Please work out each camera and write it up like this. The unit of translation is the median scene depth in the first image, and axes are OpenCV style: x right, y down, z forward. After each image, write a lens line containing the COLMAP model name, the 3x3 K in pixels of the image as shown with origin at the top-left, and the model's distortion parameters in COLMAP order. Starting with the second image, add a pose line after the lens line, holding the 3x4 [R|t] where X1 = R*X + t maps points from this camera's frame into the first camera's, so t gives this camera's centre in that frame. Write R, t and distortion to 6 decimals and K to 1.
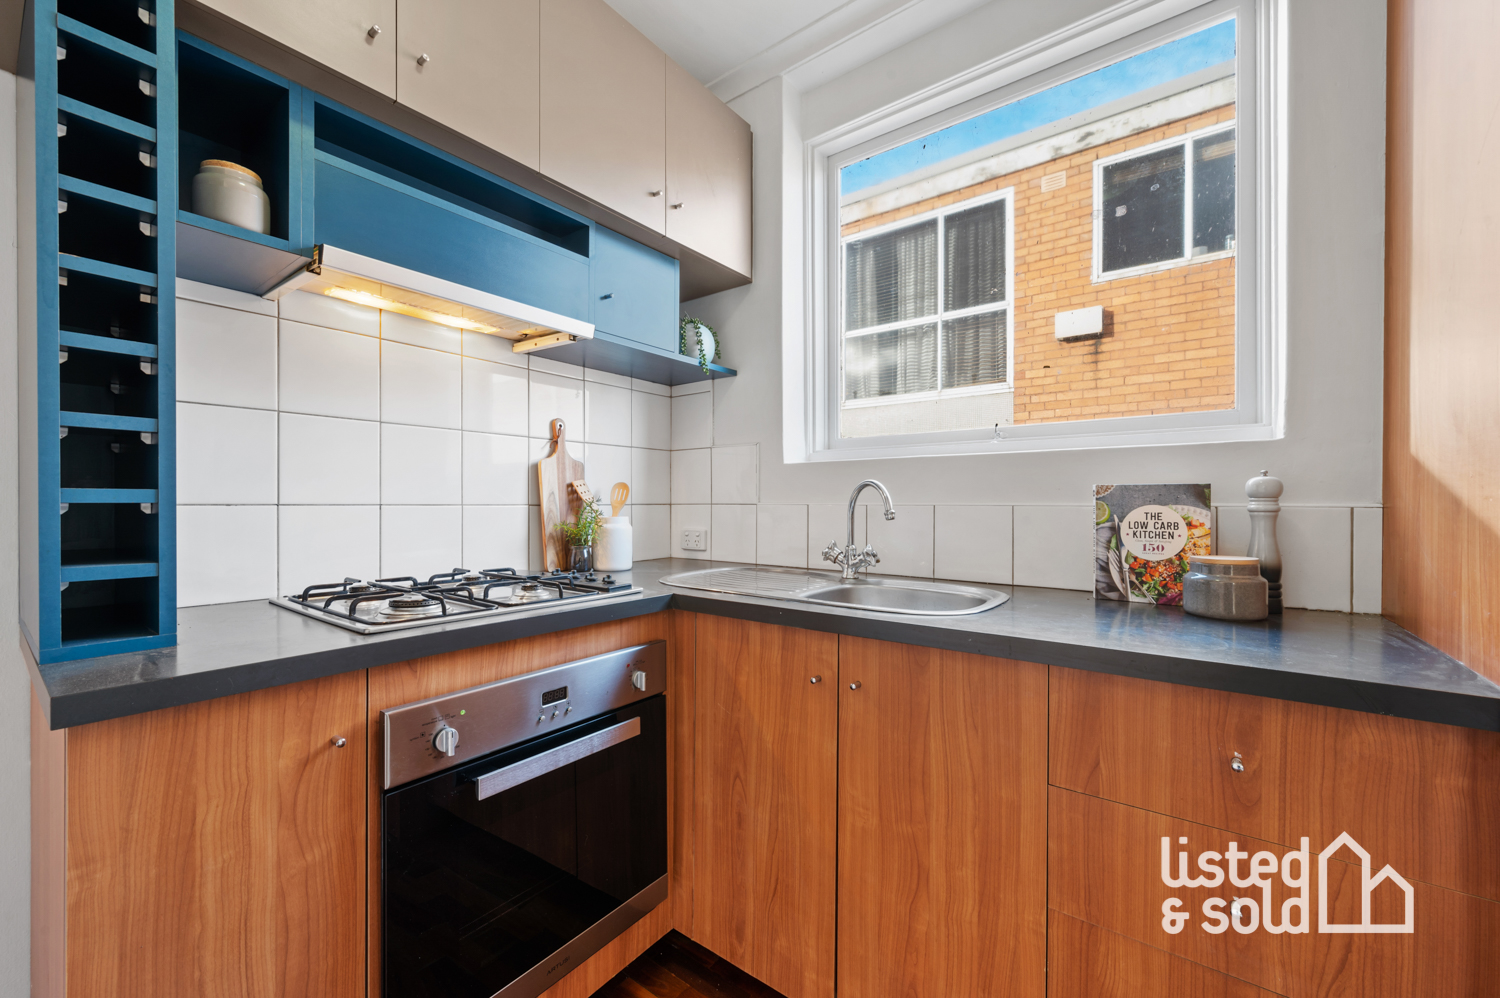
lens RADIAL K [[595.7, 0, 748.8], [0, 595.7, 501.1], [0, 0, 1]] dist [-0.001495, 0.000404]
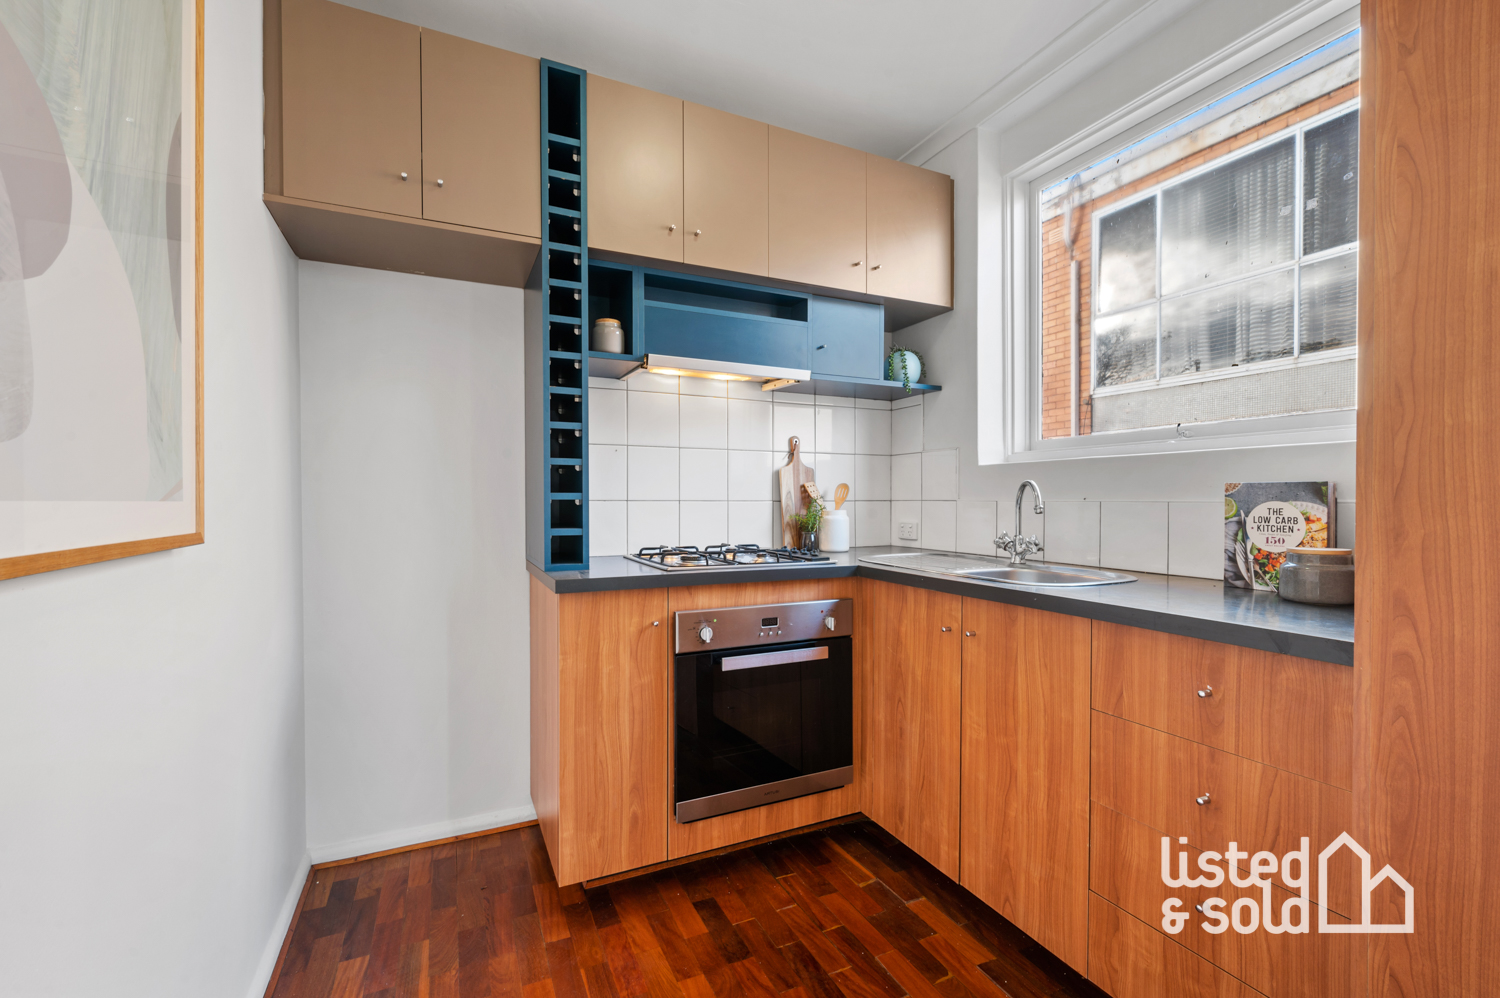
lens RADIAL K [[635.8, 0, 748.5], [0, 635.8, 502.5], [0, 0, 1]] dist [0.003935, 0.000107]
pose [[0.891883, 0.001848, -0.452263, 0.363224], [0.001336, 0.999977, 0.006721, -0.000265], [0.452265, -0.006598, 0.891859, -0.495627]]
